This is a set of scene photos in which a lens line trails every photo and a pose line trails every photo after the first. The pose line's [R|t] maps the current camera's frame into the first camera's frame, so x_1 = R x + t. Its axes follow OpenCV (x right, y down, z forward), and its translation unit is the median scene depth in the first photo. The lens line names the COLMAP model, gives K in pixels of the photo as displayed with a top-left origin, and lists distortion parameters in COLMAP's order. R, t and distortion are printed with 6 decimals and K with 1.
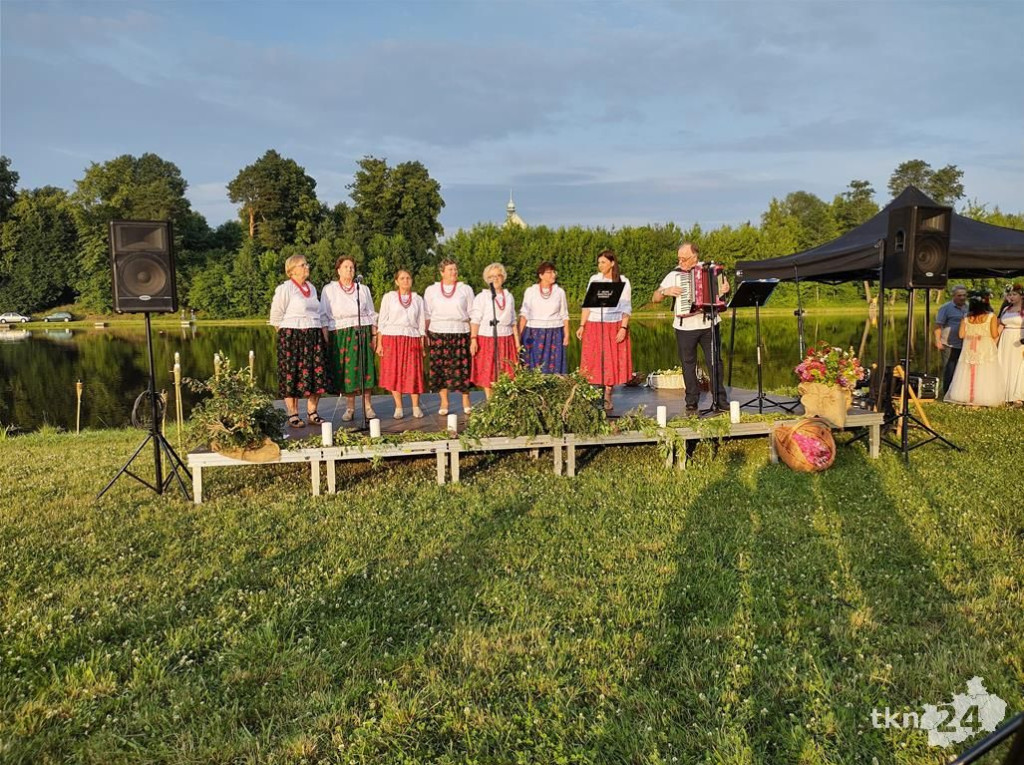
lens RADIAL K [[754.8, 0, 510.0], [0, 754.8, 384.0], [0, 0, 1]] dist [0.061274, -0.060196]
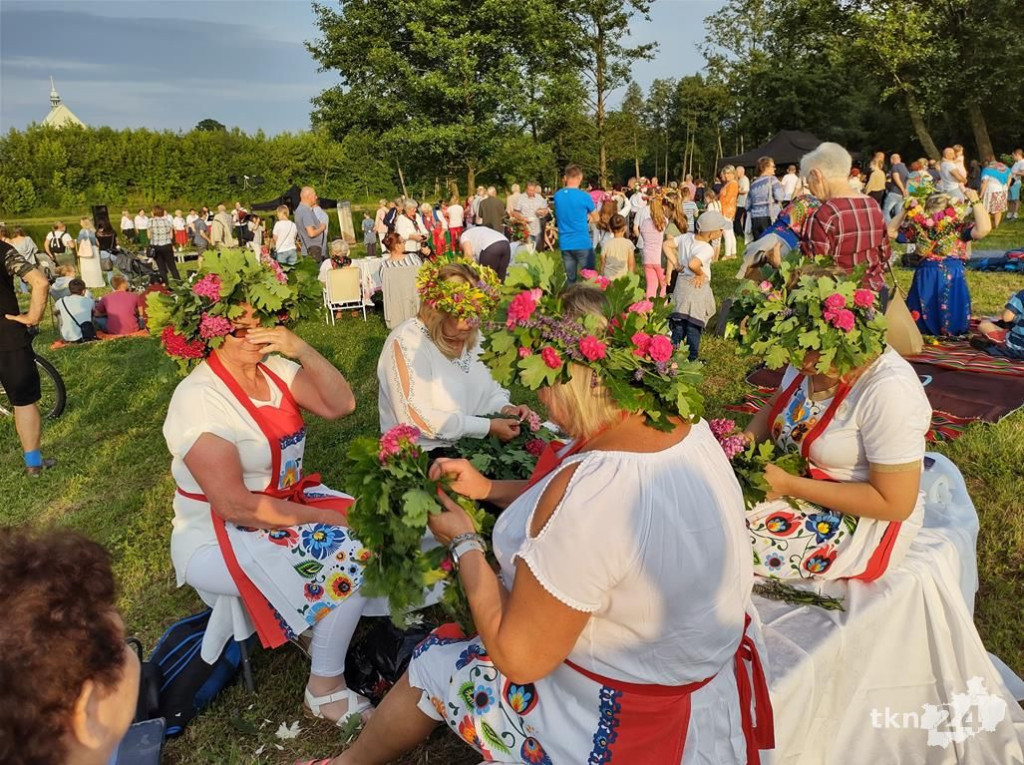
lens RADIAL K [[756.3, 0, 510.7], [0, 756.3, 376.6], [0, 0, 1]] dist [0.045936, -0.048338]
pose [[0.863041, -0.134803, 0.486814, -0.034744], [0.072220, 0.986762, 0.145207, 0.014814], [-0.499944, -0.090162, 0.861352, -0.202679]]
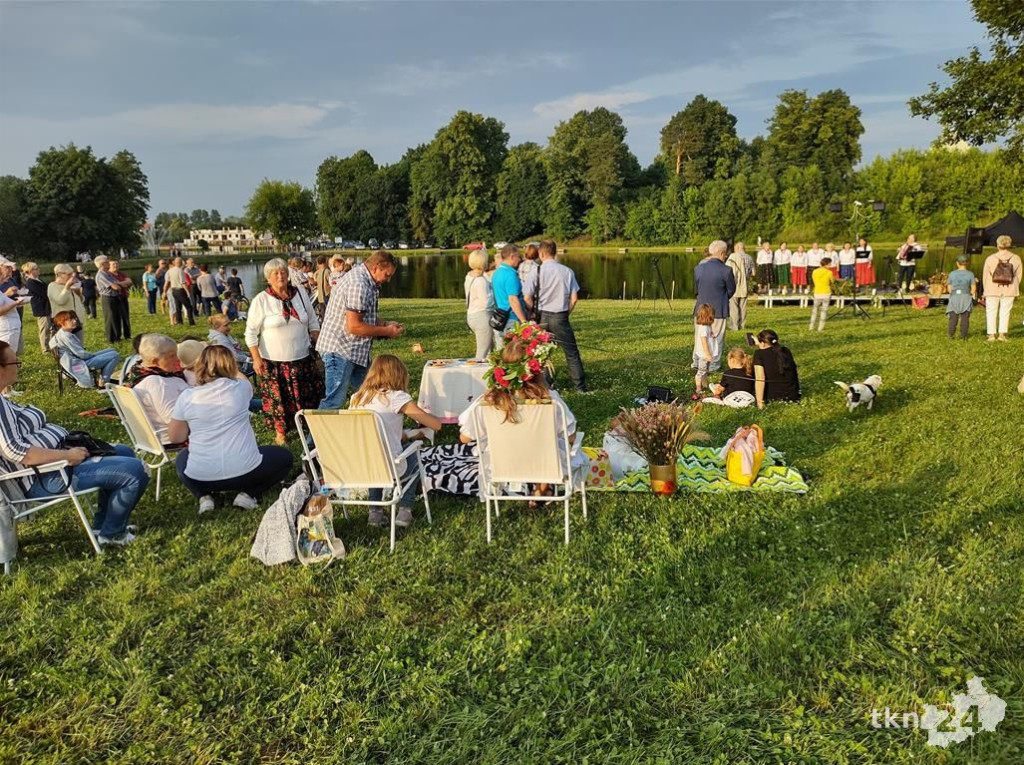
lens RADIAL K [[756.3, 0, 510.7], [0, 756.3, 376.6], [0, 0, 1]] dist [0.045936, -0.048338]
pose [[0.871328, 0.087761, -0.482789, 0.025534], [-0.044533, 0.993959, 0.100309, 0.008152], [0.488675, -0.065902, 0.869973, -0.152065]]
